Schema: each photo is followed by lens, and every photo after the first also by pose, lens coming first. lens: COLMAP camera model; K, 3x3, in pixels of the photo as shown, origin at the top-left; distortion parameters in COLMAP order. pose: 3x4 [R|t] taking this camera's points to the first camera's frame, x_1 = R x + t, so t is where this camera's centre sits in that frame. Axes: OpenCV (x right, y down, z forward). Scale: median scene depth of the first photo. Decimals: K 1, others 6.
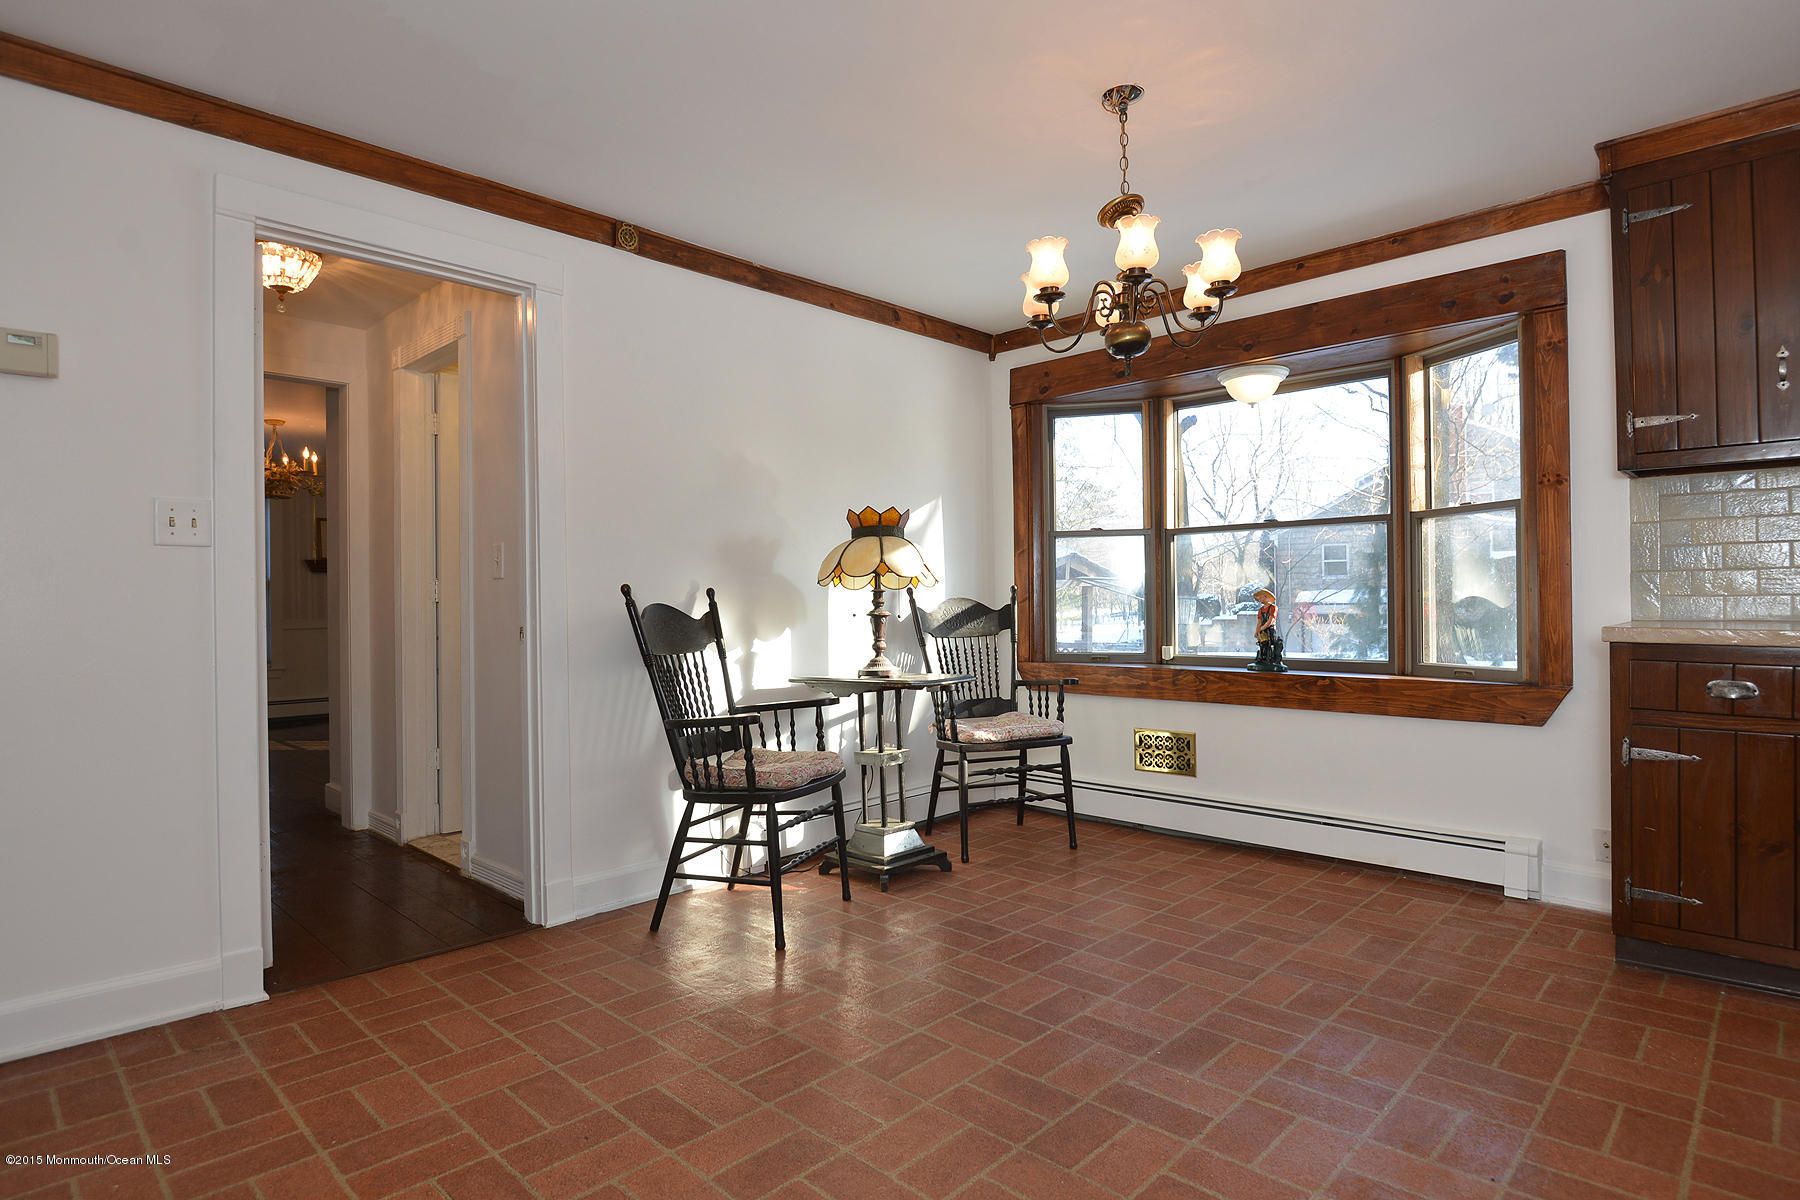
lens RADIAL K [[965.4, 0, 900.0], [0, 965.4, 600.0], [0, 0, 1]] dist [-0.013119, -0.000644]
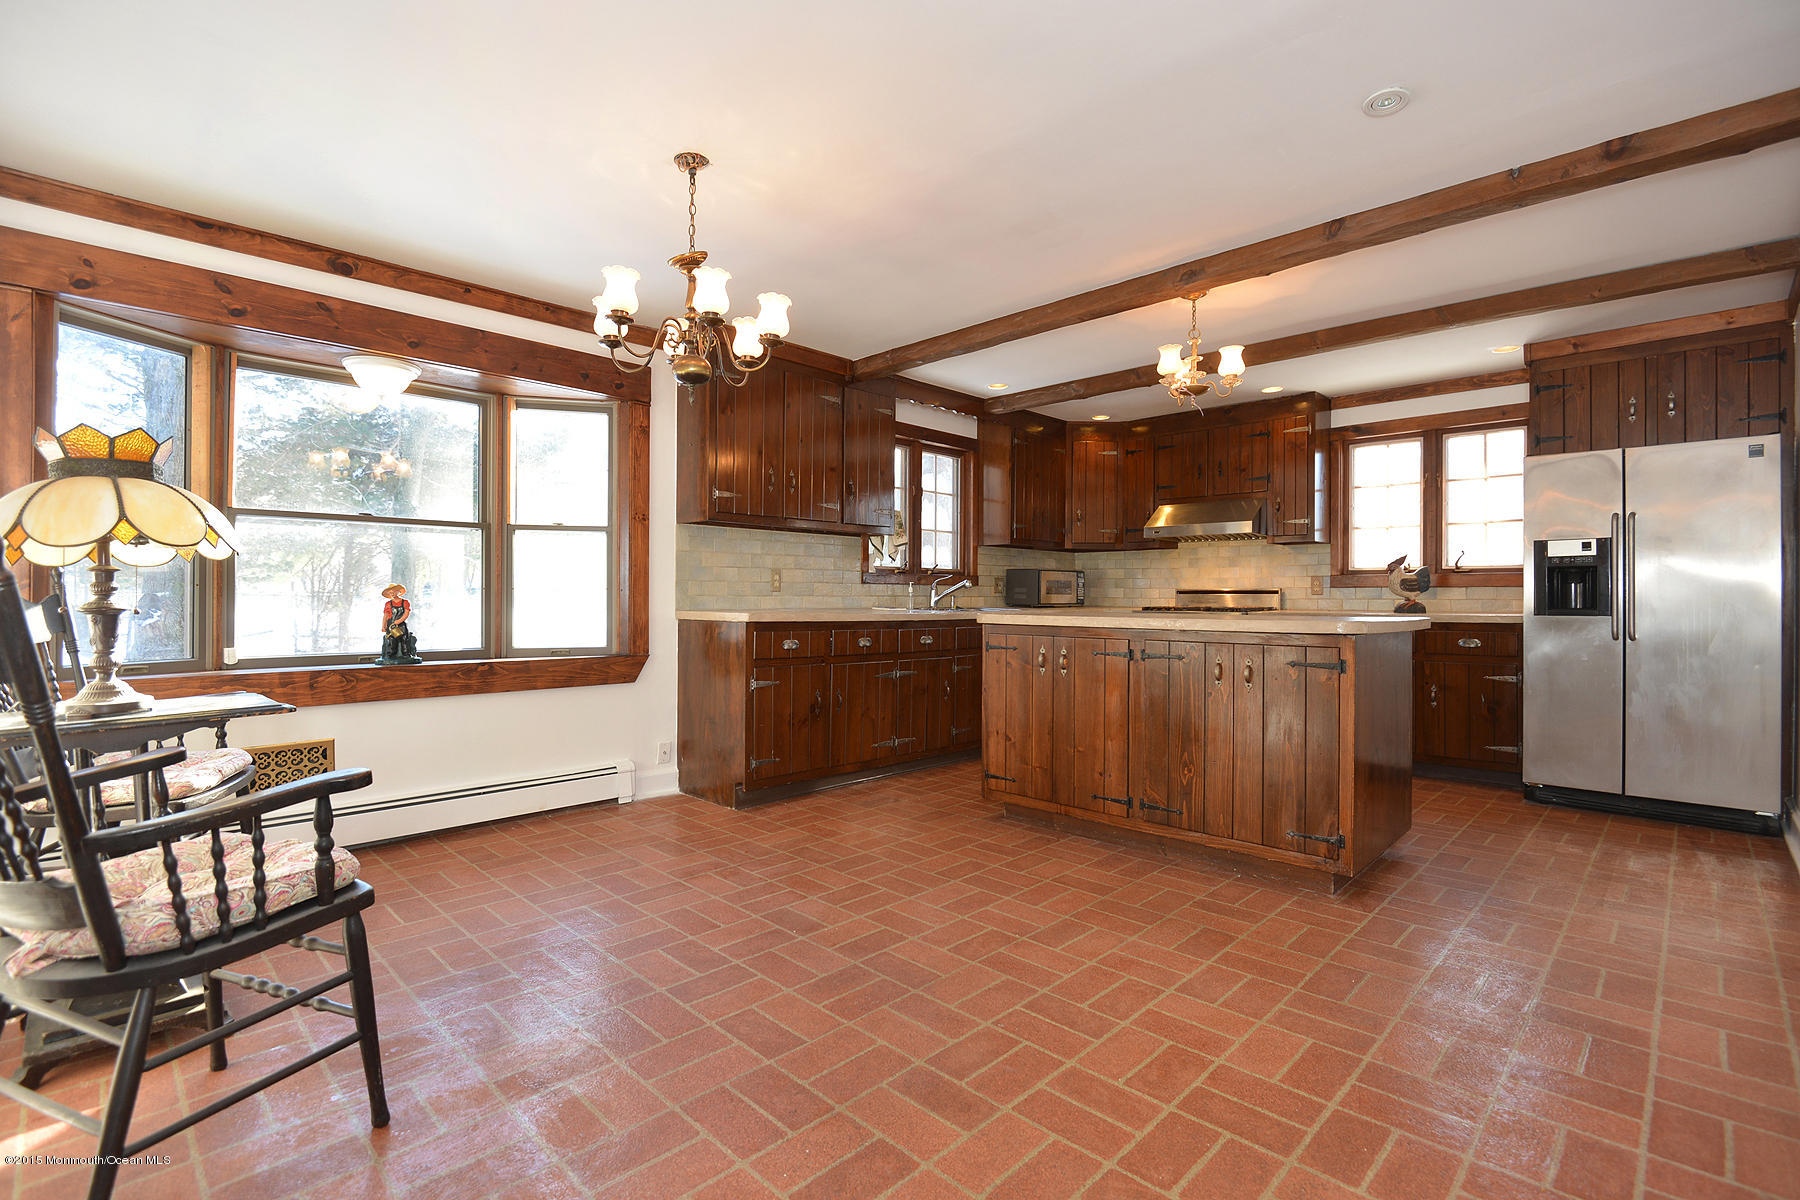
lens RADIAL K [[829.5, 0, 900.0], [0, 829.5, 600.0], [0, 0, 1]] dist [0.000217, -0.009623]
pose [[-0.000606, 0.005151, 0.999987, -0.595478], [-0.009428, 0.999942, -0.005156, 0.006712], [-0.999955, -0.009431, -0.000558, 0.570947]]
